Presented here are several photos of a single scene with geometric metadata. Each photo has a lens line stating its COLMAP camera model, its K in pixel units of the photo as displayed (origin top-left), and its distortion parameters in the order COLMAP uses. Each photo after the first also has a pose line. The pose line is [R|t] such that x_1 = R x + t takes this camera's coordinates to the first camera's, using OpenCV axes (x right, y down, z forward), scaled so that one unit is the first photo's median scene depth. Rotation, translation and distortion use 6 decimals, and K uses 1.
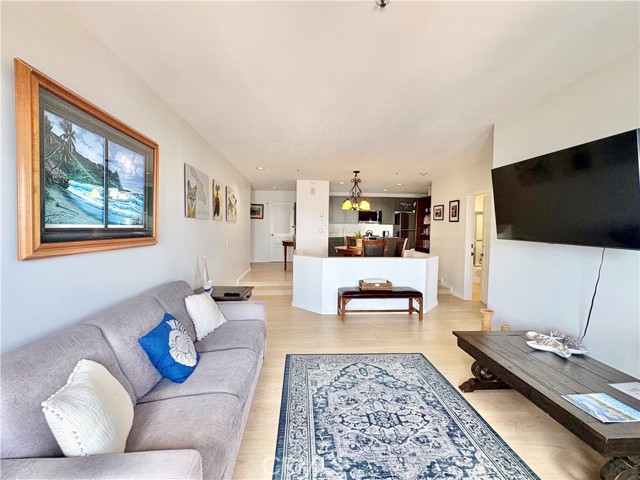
lens RADIAL K [[273.9, 0, 318.9], [0, 273.9, 238.5], [0, 0, 1]] dist [0.000714, 0.000468]
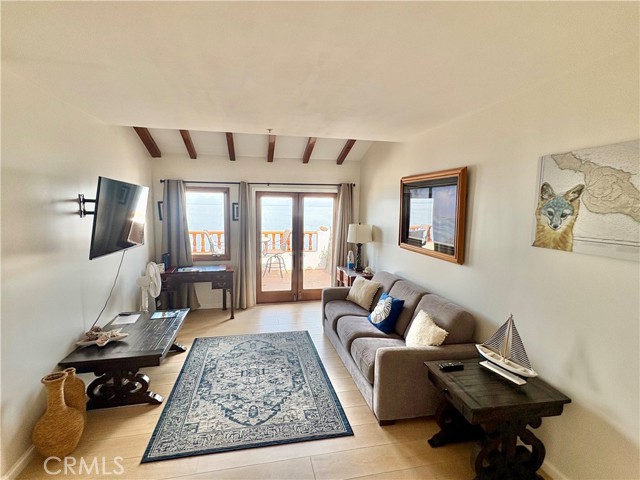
lens RADIAL K [[320.6, 0, 314.8], [0, 320.6, 239.2], [0, 0, 1]] dist [0.017245, -0.000440]
pose [[-0.991351, -0.014197, -0.130468, 0.130862], [-0.032966, 0.989195, 0.142854, -0.253279], [0.127030, 0.145919, -0.981107, 2.323090]]
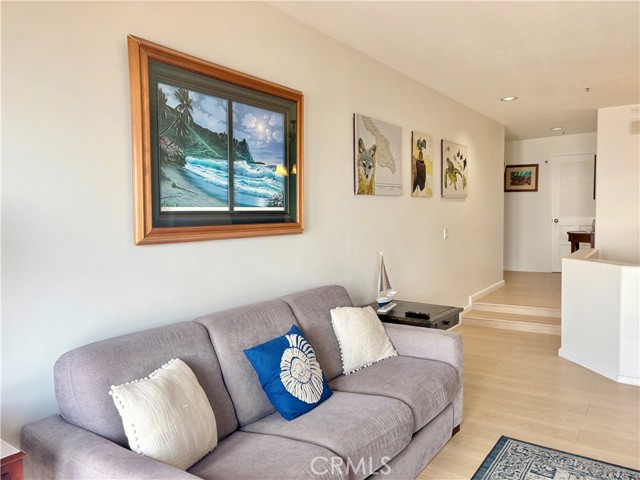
lens RADIAL K [[479.7, 0, 335.8], [0, 479.7, 235.8], [0, 0, 1]] dist [0.050994, -0.044907]
pose [[0.788121, 0.004401, -0.615504, 0.287240], [0.003032, 0.999935, 0.011032, 0.017433], [0.615512, -0.010561, 0.788056, 0.052271]]
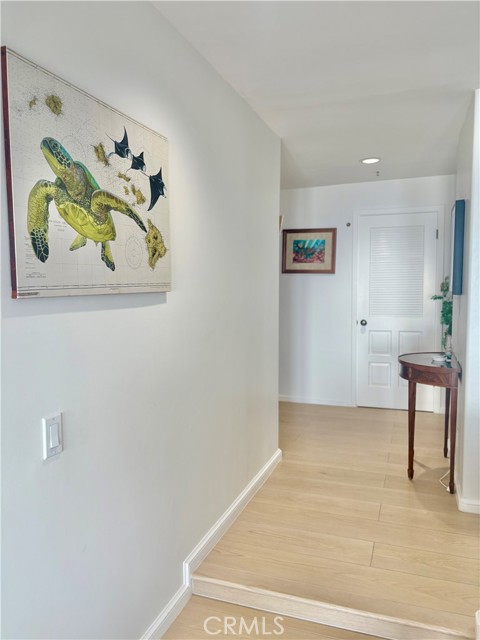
lens RADIAL K [[479.7, 0, 236.7], [0, 479.7, 322.1], [0, 0, 1]] dist [0.050994, -0.044907]
pose [[0.906058, 0.010113, -0.423032, -0.276990], [0.003108, 0.999528, 0.030552, -0.130162], [0.423142, -0.028997, 0.905599, 1.817692]]
